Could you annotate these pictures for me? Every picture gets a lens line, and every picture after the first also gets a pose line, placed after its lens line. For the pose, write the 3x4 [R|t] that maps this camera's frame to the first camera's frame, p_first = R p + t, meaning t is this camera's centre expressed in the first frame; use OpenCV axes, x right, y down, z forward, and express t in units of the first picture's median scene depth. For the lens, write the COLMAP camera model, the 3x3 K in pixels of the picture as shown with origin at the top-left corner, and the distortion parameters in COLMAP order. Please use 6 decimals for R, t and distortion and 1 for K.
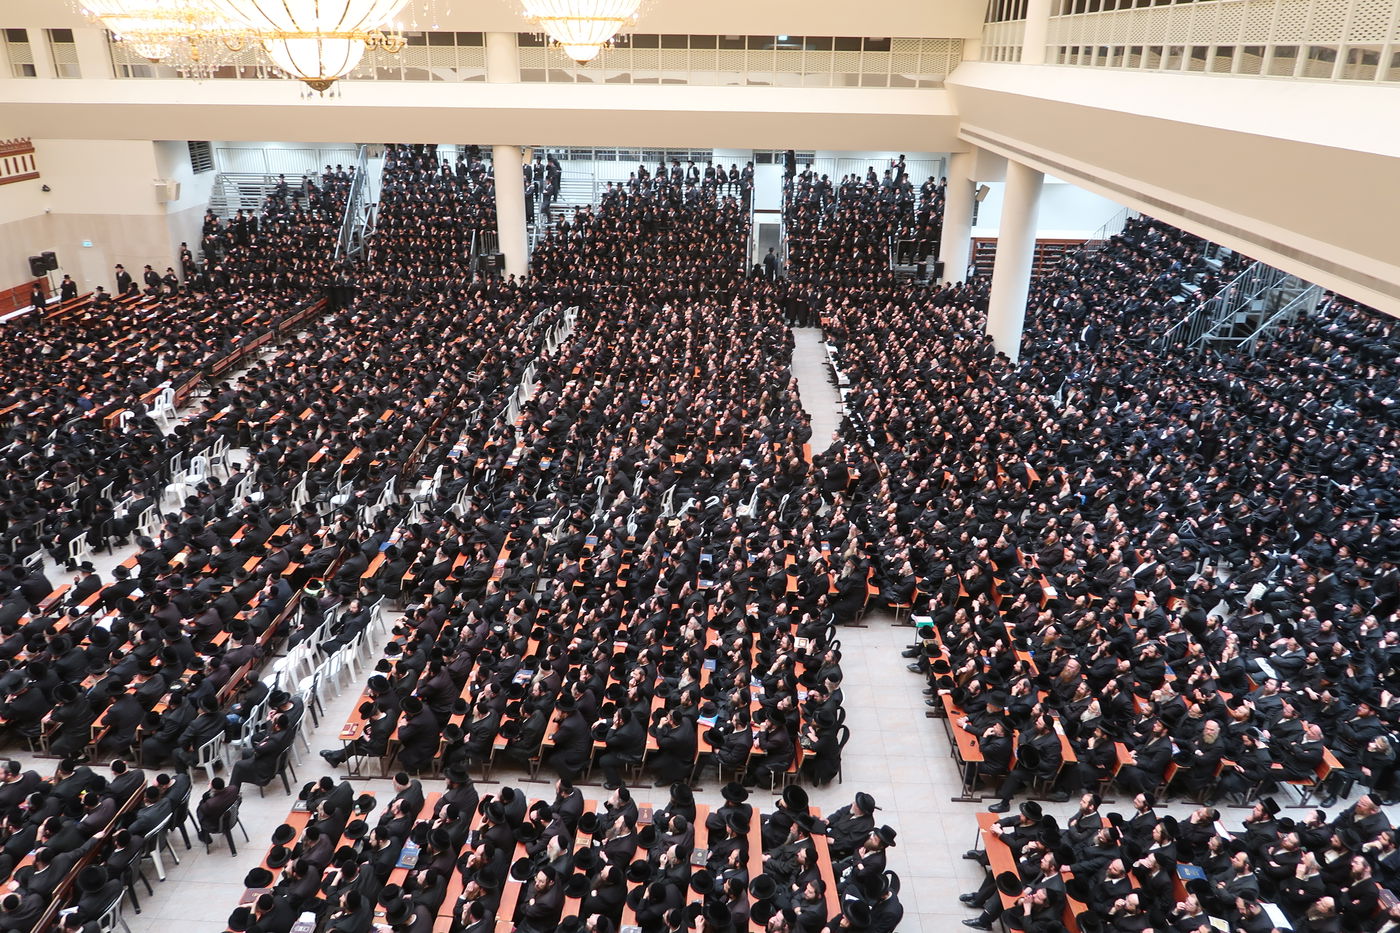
lens RADIAL K [[977.0, 0, 705.1], [0, 977.0, 464.6], [0, 0, 1]] dist [-0.013824, 0.003941]
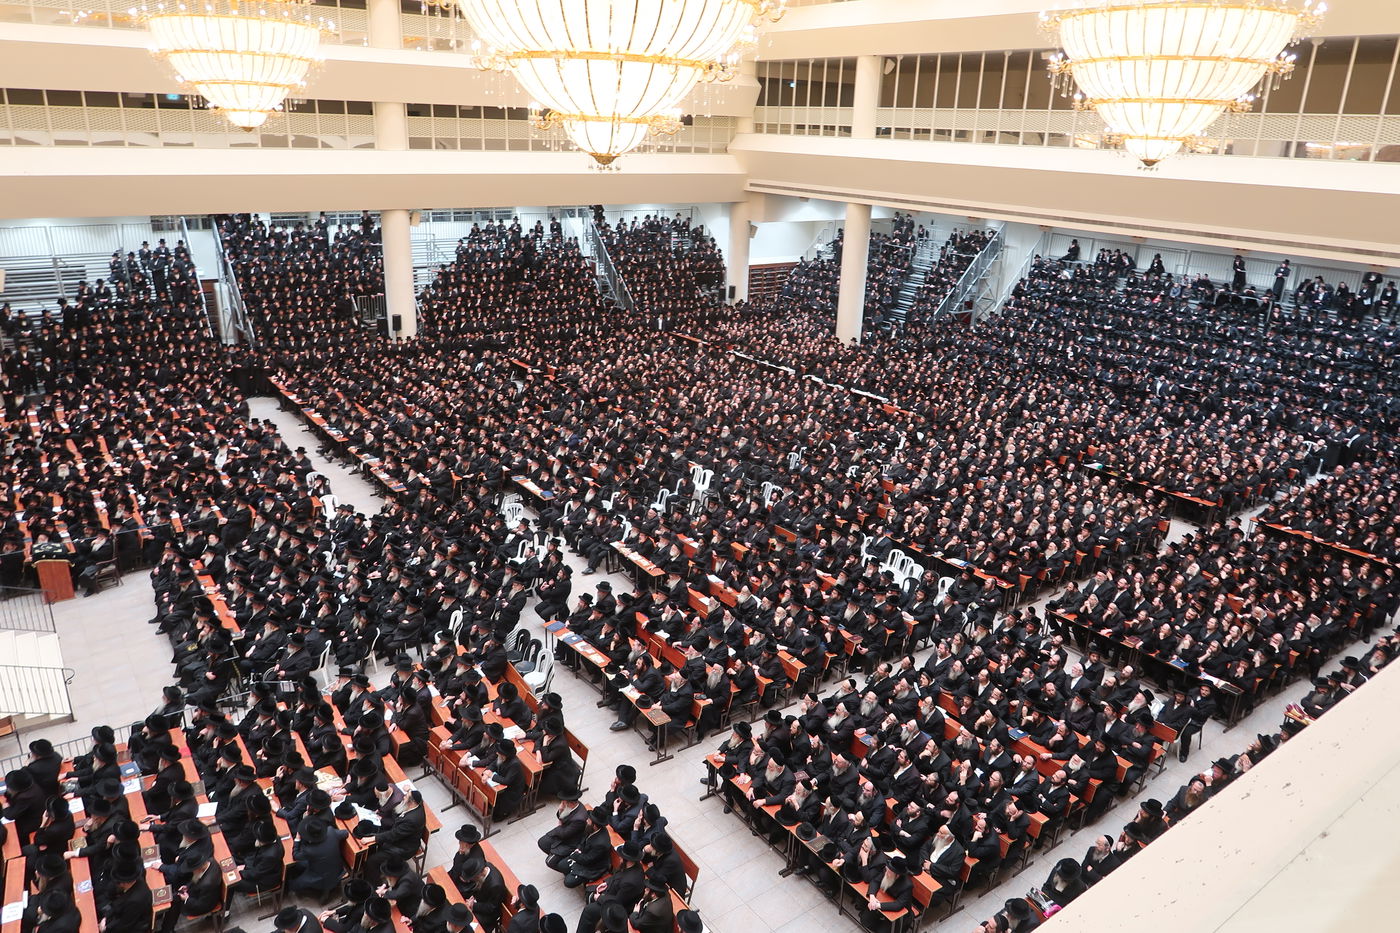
lens RADIAL K [[977.0, 0, 711.6], [0, 977.0, 474.0], [0, 0, 1]] dist [-0.013824, 0.003941]
pose [[0.807127, -0.186901, 0.560012, -0.525494], [0.211966, 0.977060, 0.020590, 0.000692], [-0.551014, 0.102085, 0.828228, -0.022120]]
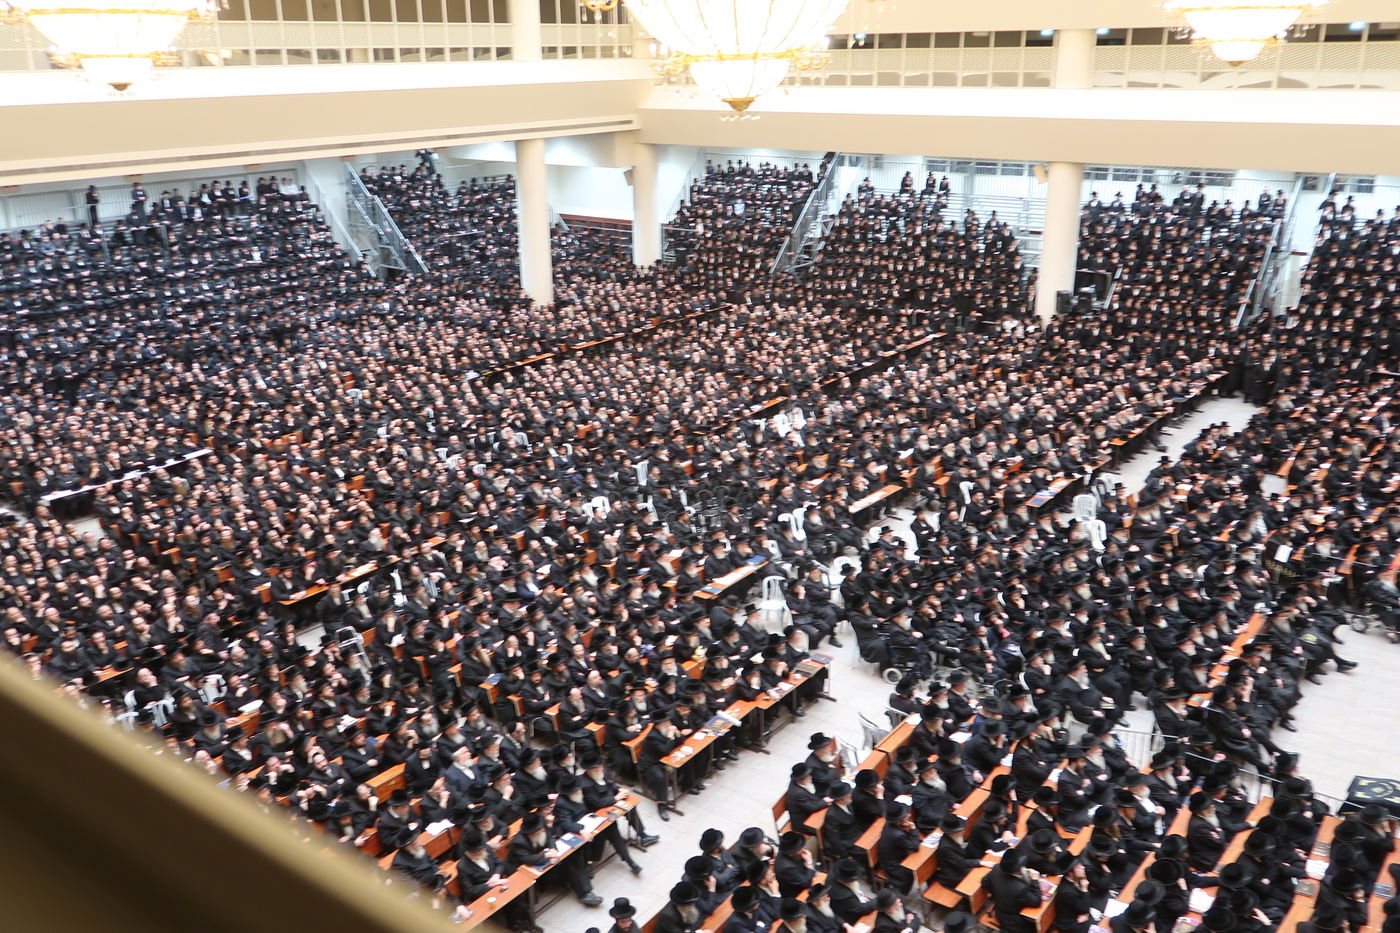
lens RADIAL K [[1199.4, 0, 706.1], [0, 1199.4, 460.3], [0, 0, 1]] dist [0.001199, -0.004027]
pose [[0.806595, 0.167215, -0.566960, 0.242884], [-0.209091, 0.977854, -0.009064, -0.000871], [0.552889, 0.125857, 0.823695, 0.010595]]
